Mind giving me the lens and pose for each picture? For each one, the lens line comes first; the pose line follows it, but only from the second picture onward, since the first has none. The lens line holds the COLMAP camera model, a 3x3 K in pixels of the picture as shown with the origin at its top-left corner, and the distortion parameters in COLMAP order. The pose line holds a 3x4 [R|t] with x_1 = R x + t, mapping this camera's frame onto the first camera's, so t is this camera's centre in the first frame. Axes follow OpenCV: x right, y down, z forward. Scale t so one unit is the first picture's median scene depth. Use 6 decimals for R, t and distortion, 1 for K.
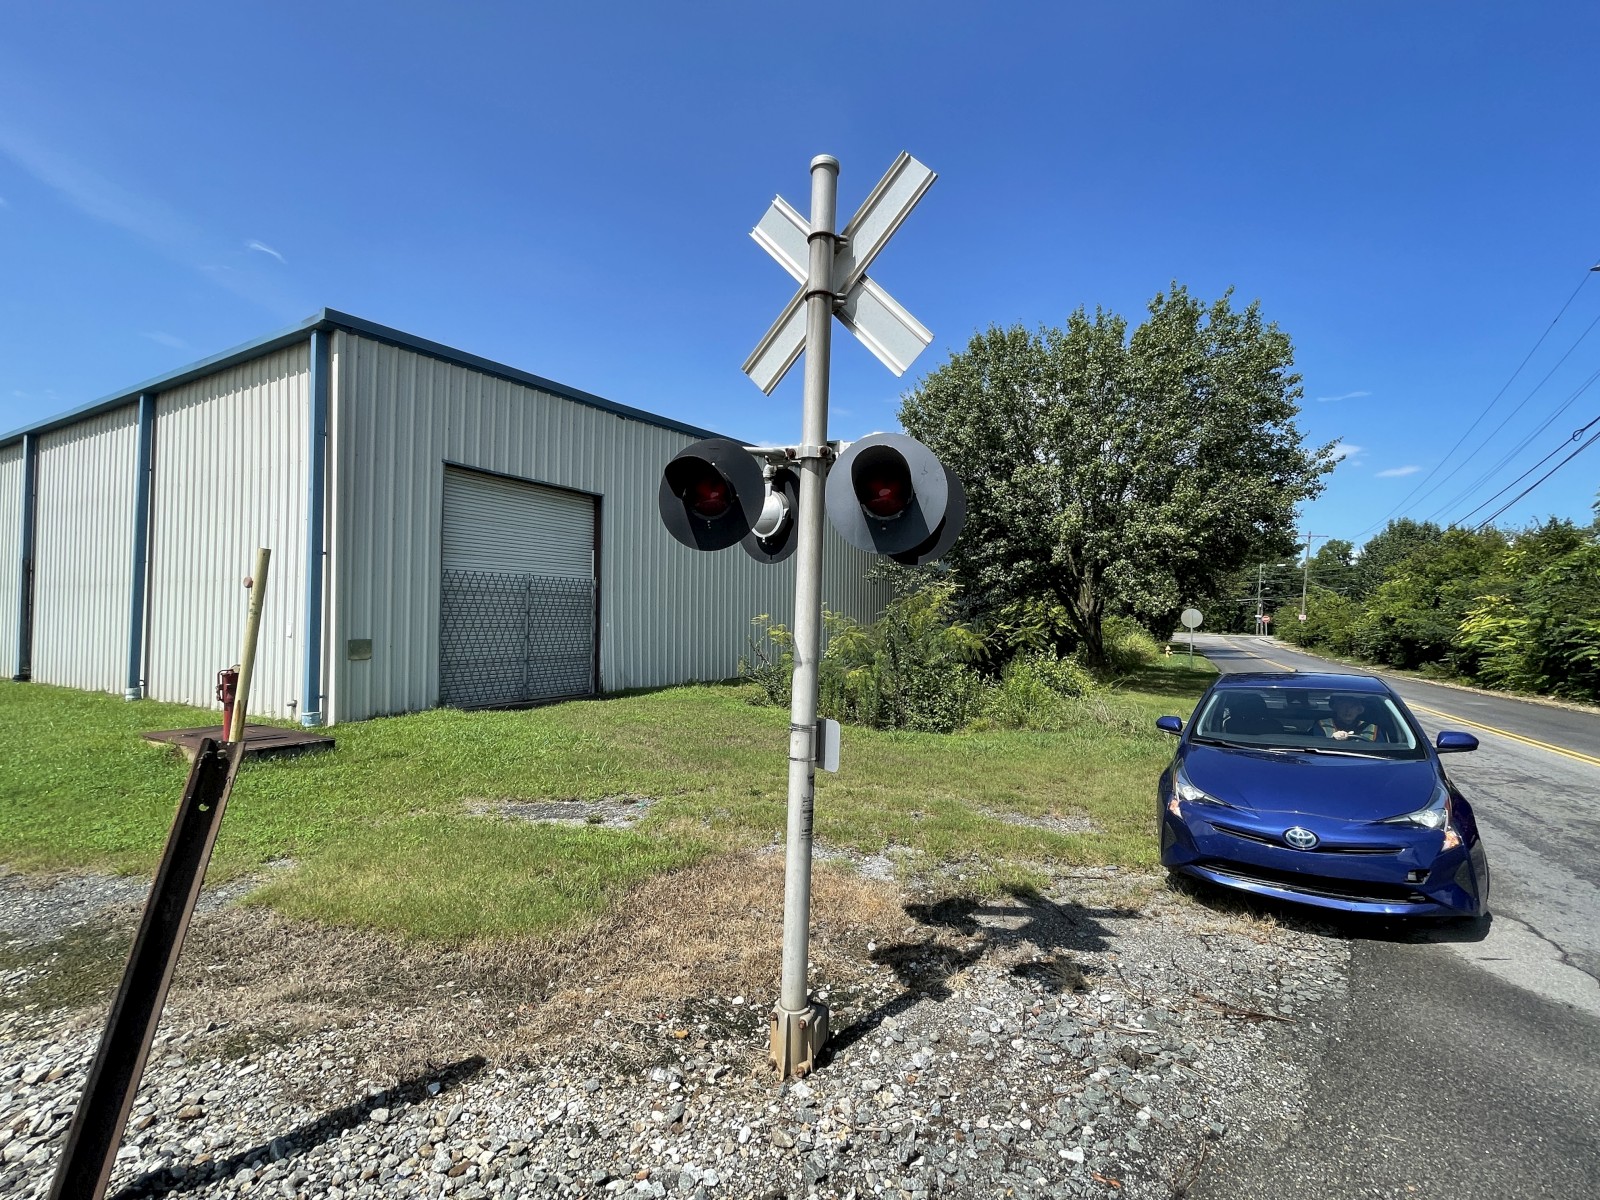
lens RADIAL K [[711.5, 0, 800.0], [0, 711.5, 587.3], [0, 0, 1]] dist [0.002277, 0.000228]
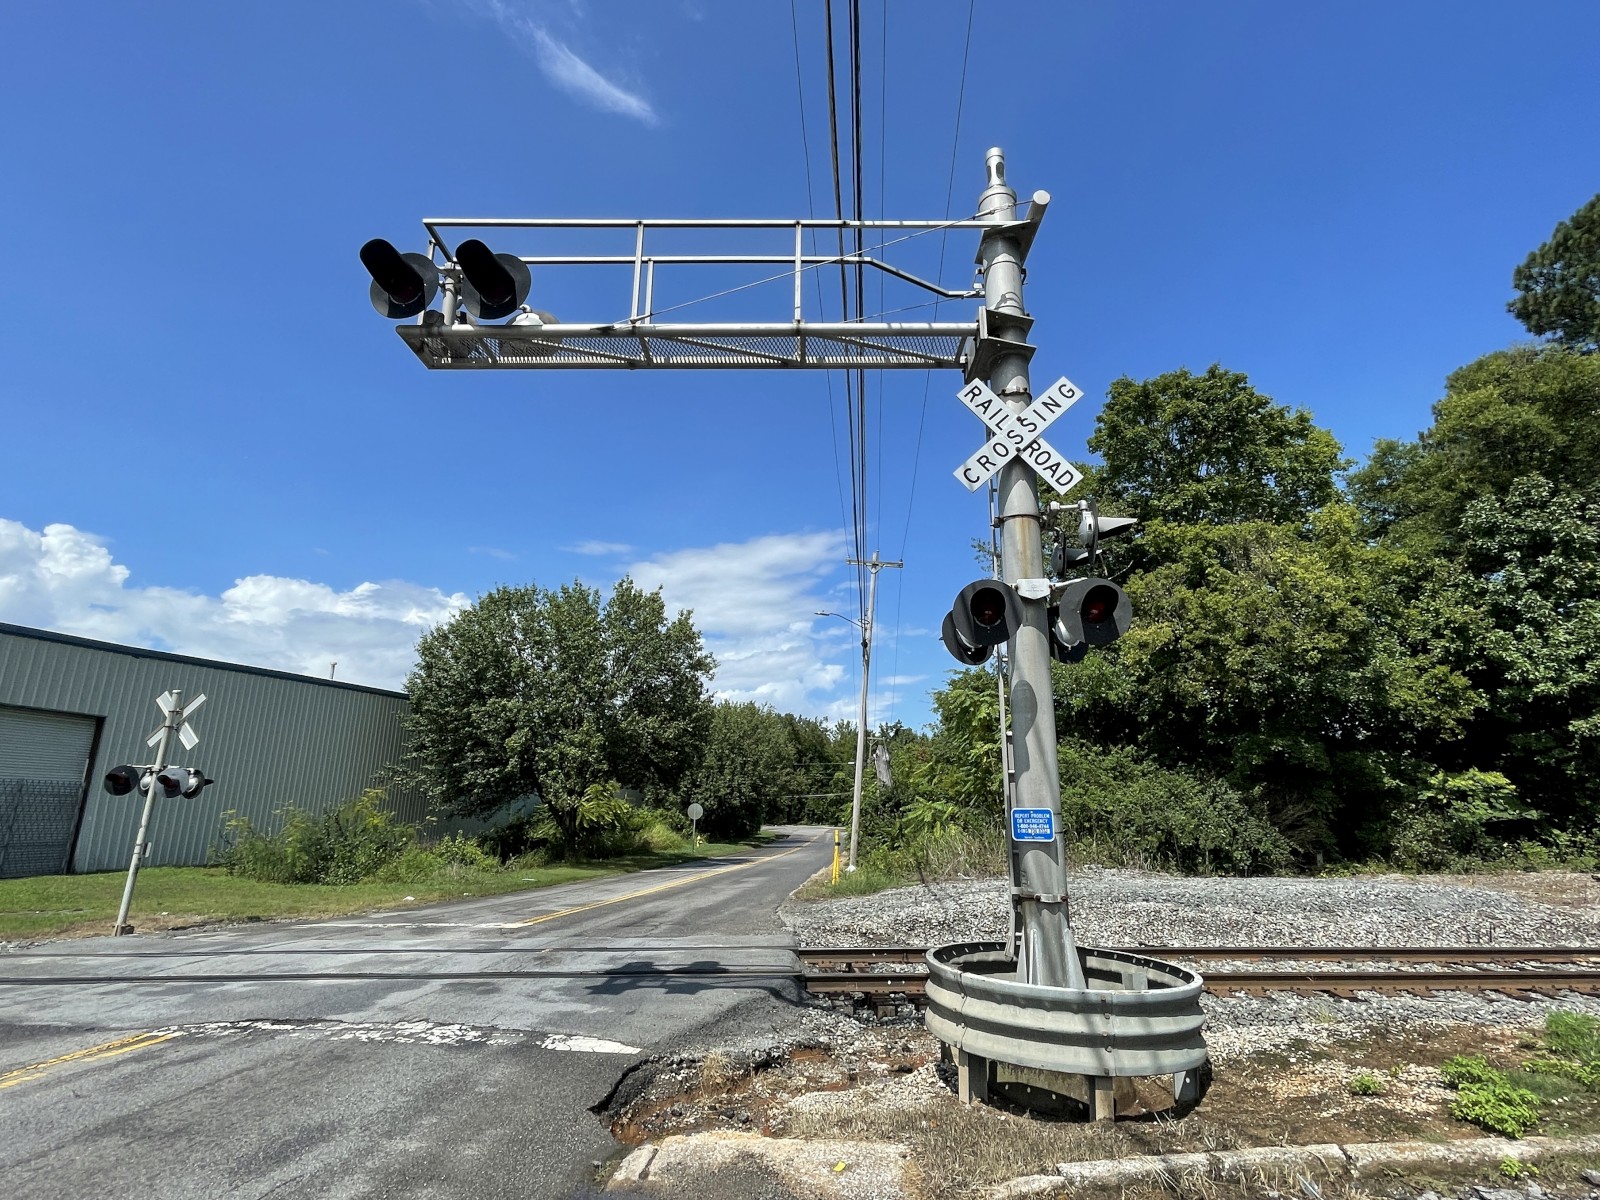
lens RADIAL K [[799.4, 0, 789.0], [0, 799.4, 590.2], [0, 0, 1]] dist [0.000536, -0.002974]
pose [[0.910477, 0.107614, 0.399312, 0.984619], [-0.015177, 0.973595, -0.227778, -0.150907], [-0.413280, 0.201327, 0.888069, -3.352883]]
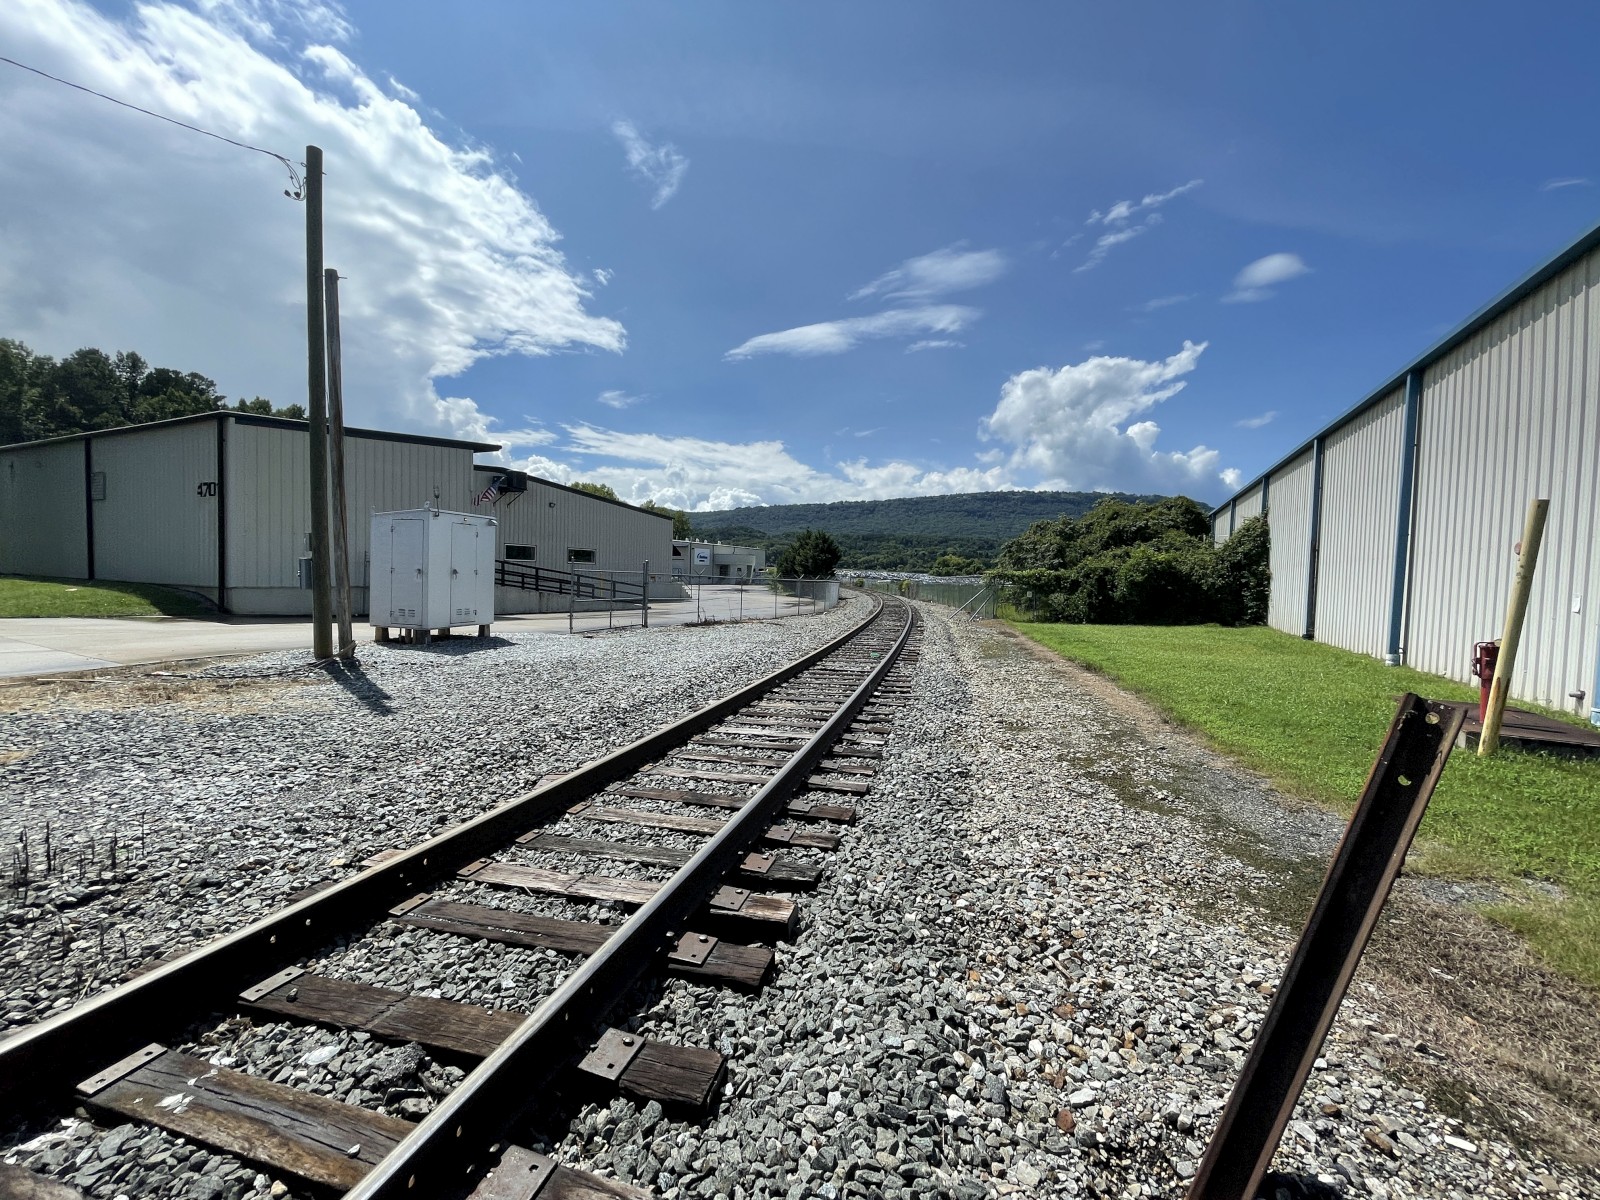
lens RADIAL K [[647.7, 0, 811.4], [0, 647.7, 605.0], [0, 0, 1]] dist [0.001317, -0.000091]
pose [[0.074465, 0.040216, -0.996412, -0.061650], [0.012327, 0.999073, 0.041245, 0.026593], [0.997147, -0.015354, 0.073901, 0.102557]]
